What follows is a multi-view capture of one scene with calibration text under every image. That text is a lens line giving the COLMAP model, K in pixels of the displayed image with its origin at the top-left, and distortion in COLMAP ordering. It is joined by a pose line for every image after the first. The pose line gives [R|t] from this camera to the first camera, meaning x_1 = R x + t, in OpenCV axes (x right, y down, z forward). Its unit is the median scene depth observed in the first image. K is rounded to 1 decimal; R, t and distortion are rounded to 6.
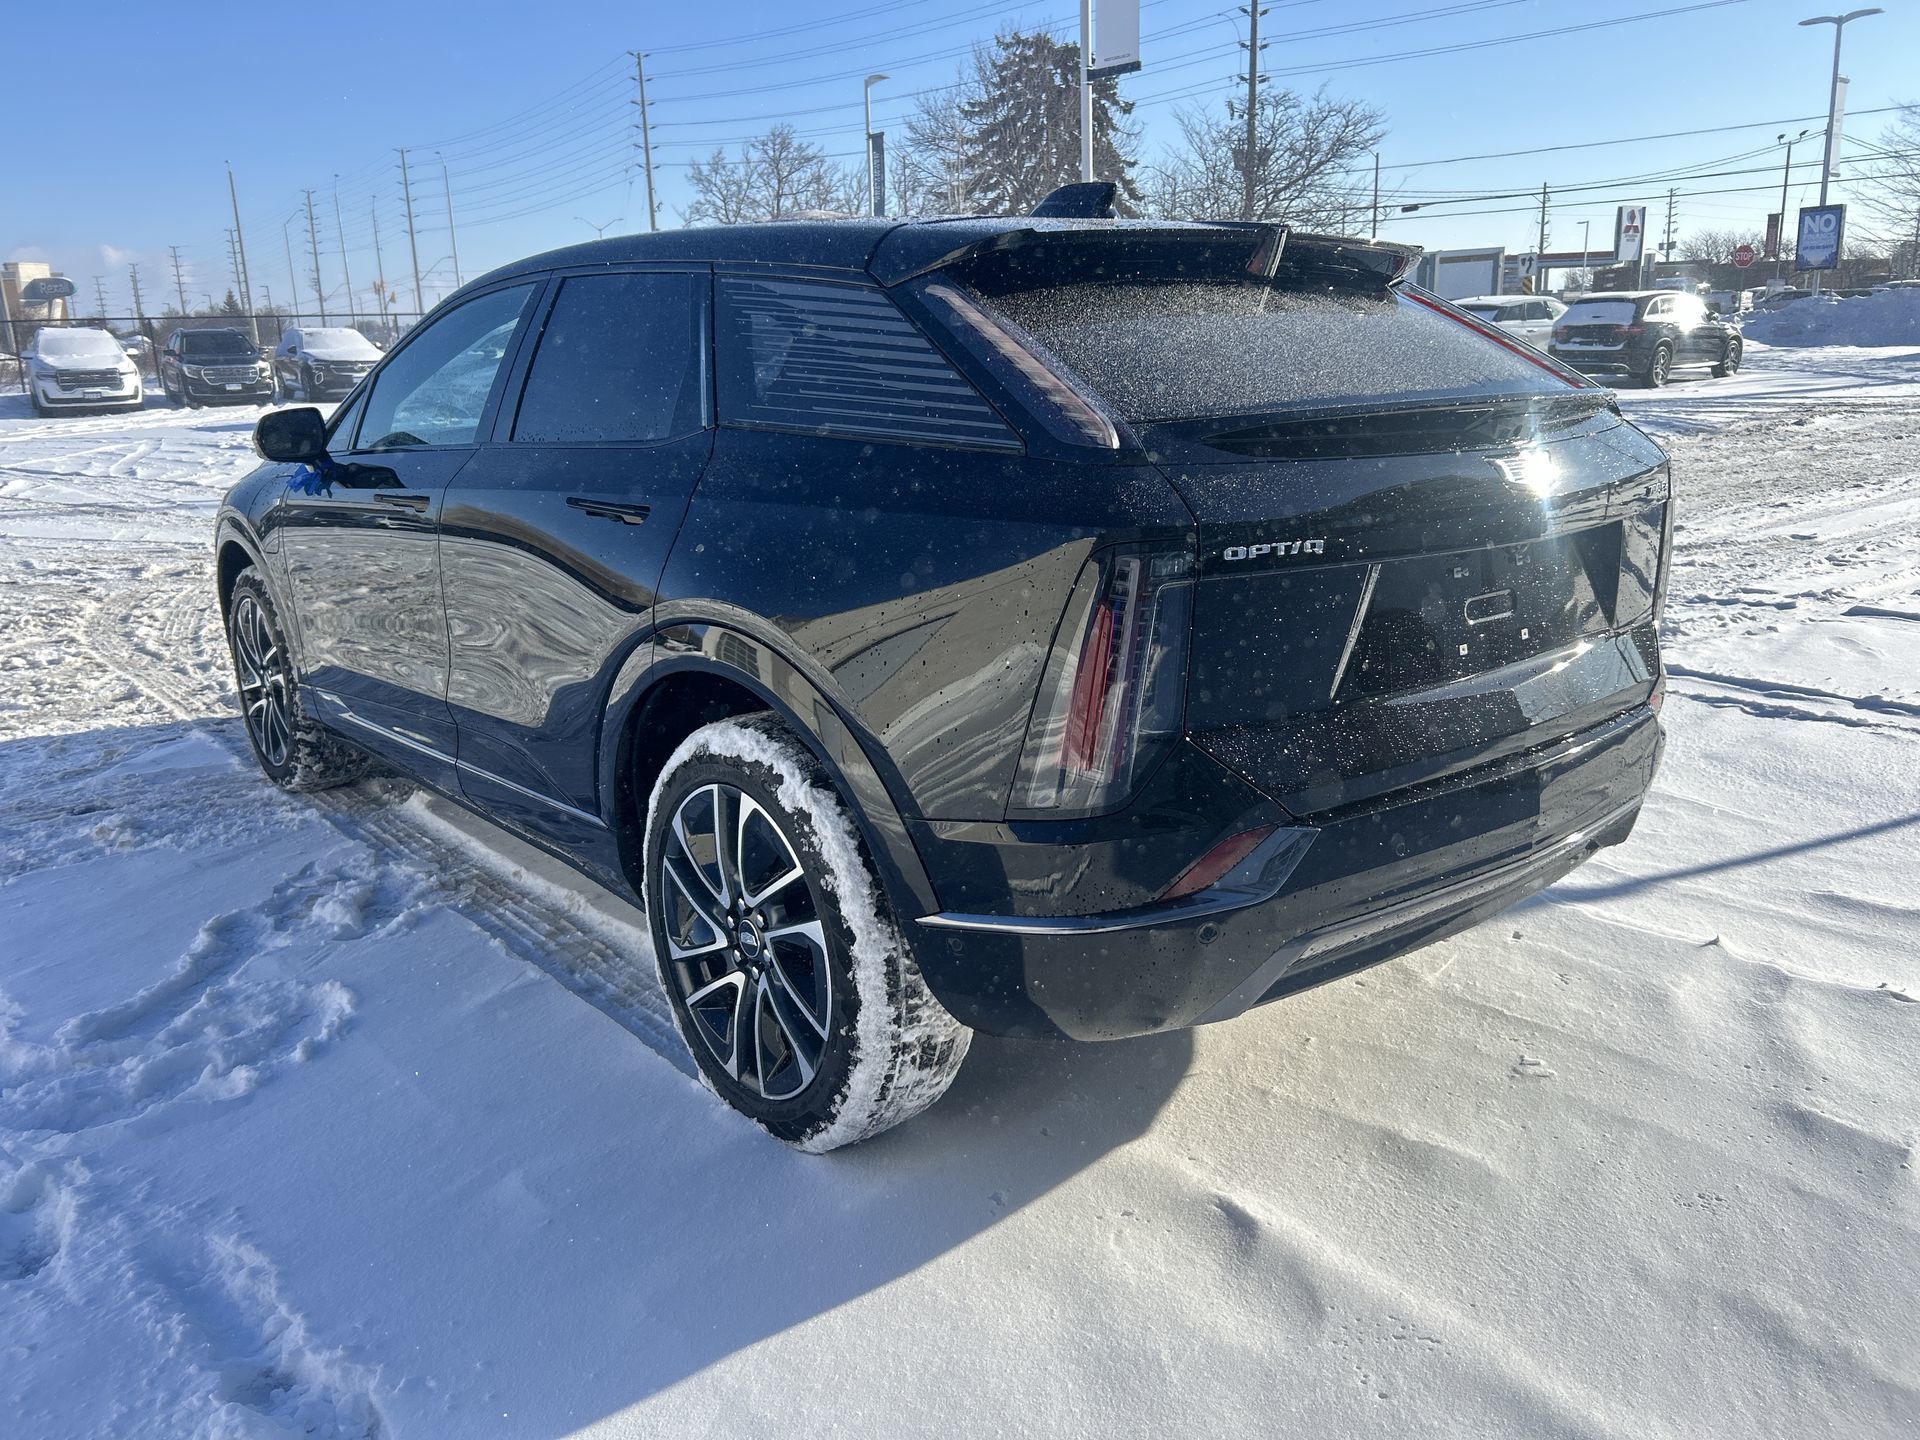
lens RADIAL K [[1455.9, 0, 972.7], [0, 1455.9, 710.4], [0, 0, 1]] dist [0.044438, -0.047910]
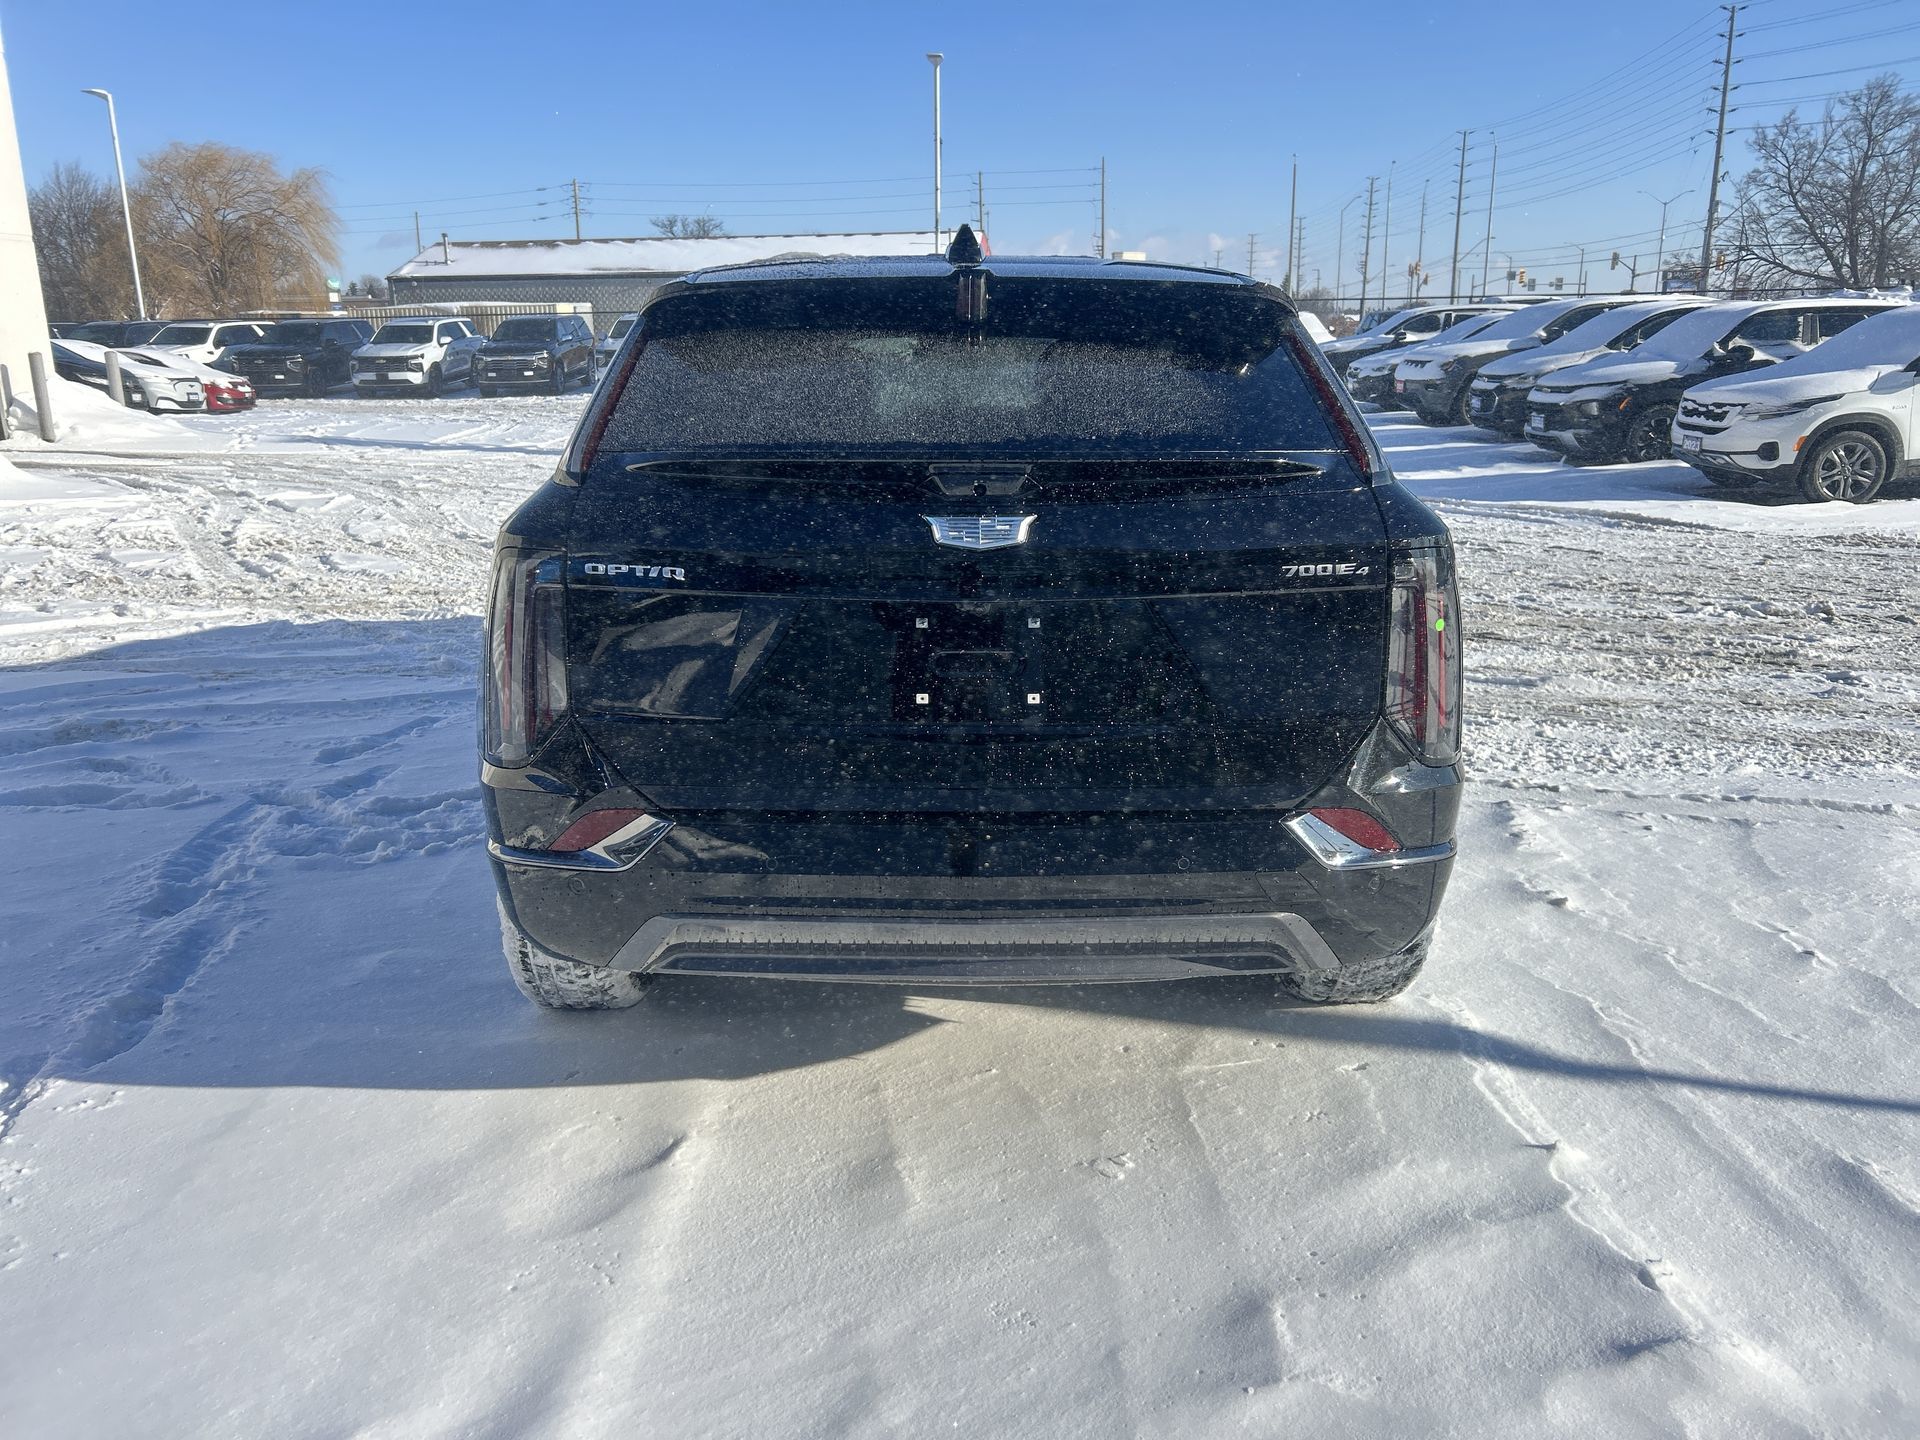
lens RADIAL K [[1455.9, 0, 949.2], [0, 1455.9, 723.5], [0, 0, 1]] dist [0.044438, -0.047910]
pose [[0.774301, 0.182770, -0.605850, 0.730180], [-0.170143, 0.982258, 0.078873, -0.081542], [0.609516, 0.042010, 0.791660, 0.160983]]
